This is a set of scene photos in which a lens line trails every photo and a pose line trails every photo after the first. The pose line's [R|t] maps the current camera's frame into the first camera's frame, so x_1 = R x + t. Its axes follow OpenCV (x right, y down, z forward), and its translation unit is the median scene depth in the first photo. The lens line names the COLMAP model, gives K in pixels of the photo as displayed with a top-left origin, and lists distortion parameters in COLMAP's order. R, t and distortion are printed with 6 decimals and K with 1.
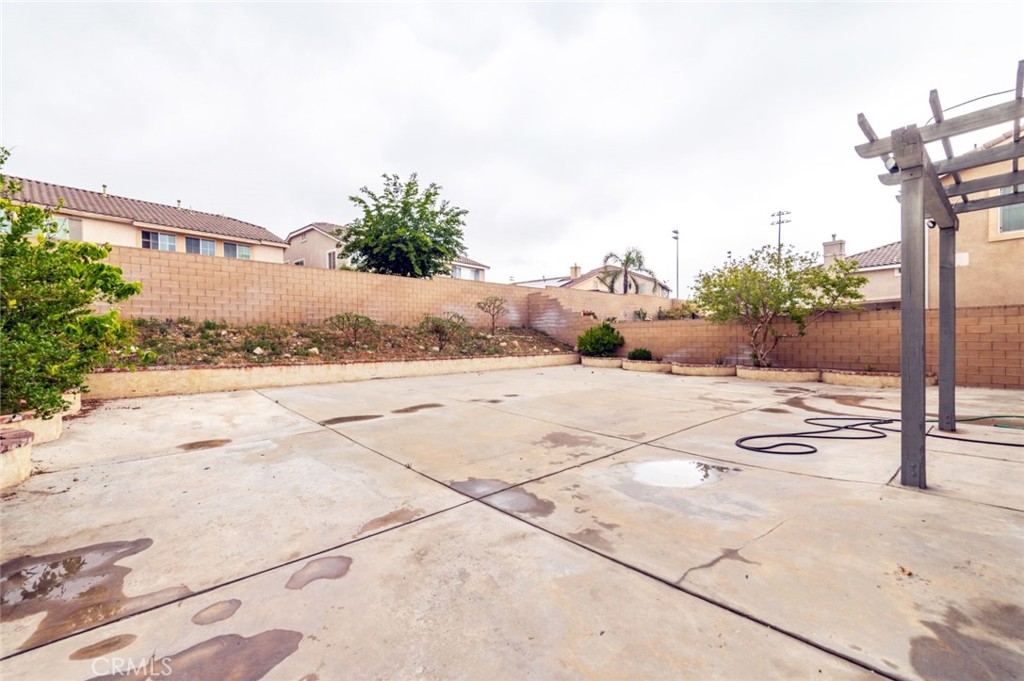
lens RADIAL K [[401.6, 0, 510.3], [0, 401.6, 339.1], [0, 0, 1]] dist [0.016202, -0.001245]
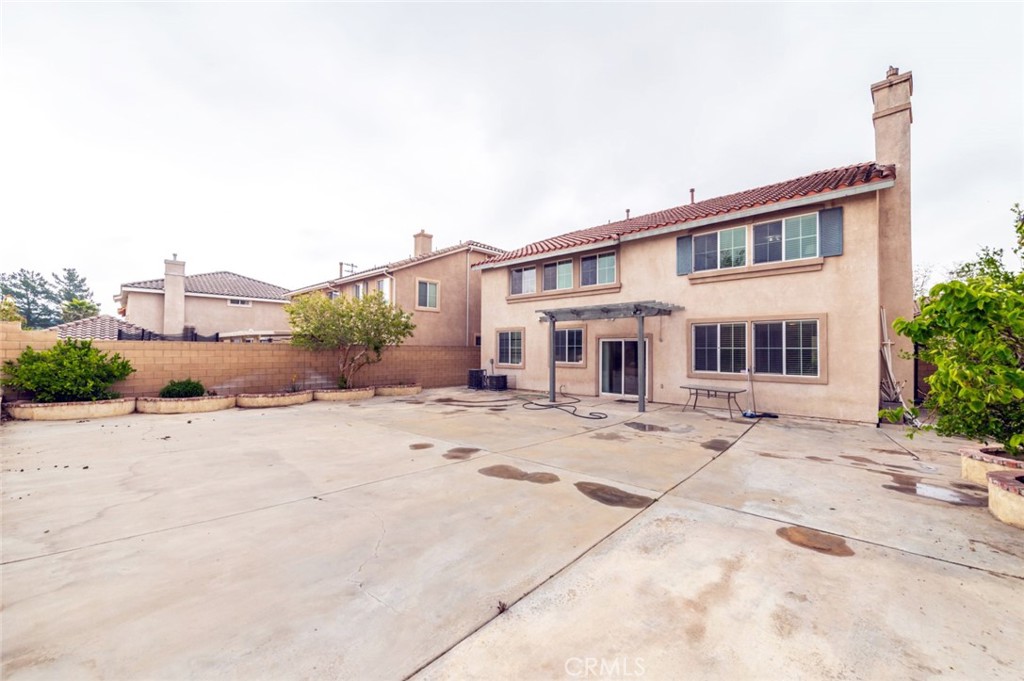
lens RADIAL K [[401.6, 0, 510.5], [0, 401.6, 345.6], [0, 0, 1]] dist [0.016202, -0.001245]
pose [[-0.125327, 0.024770, 0.991806, -0.517620], [-0.001912, 0.999680, -0.025208, -0.023689], [-0.992114, -0.005055, -0.125240, 0.598017]]
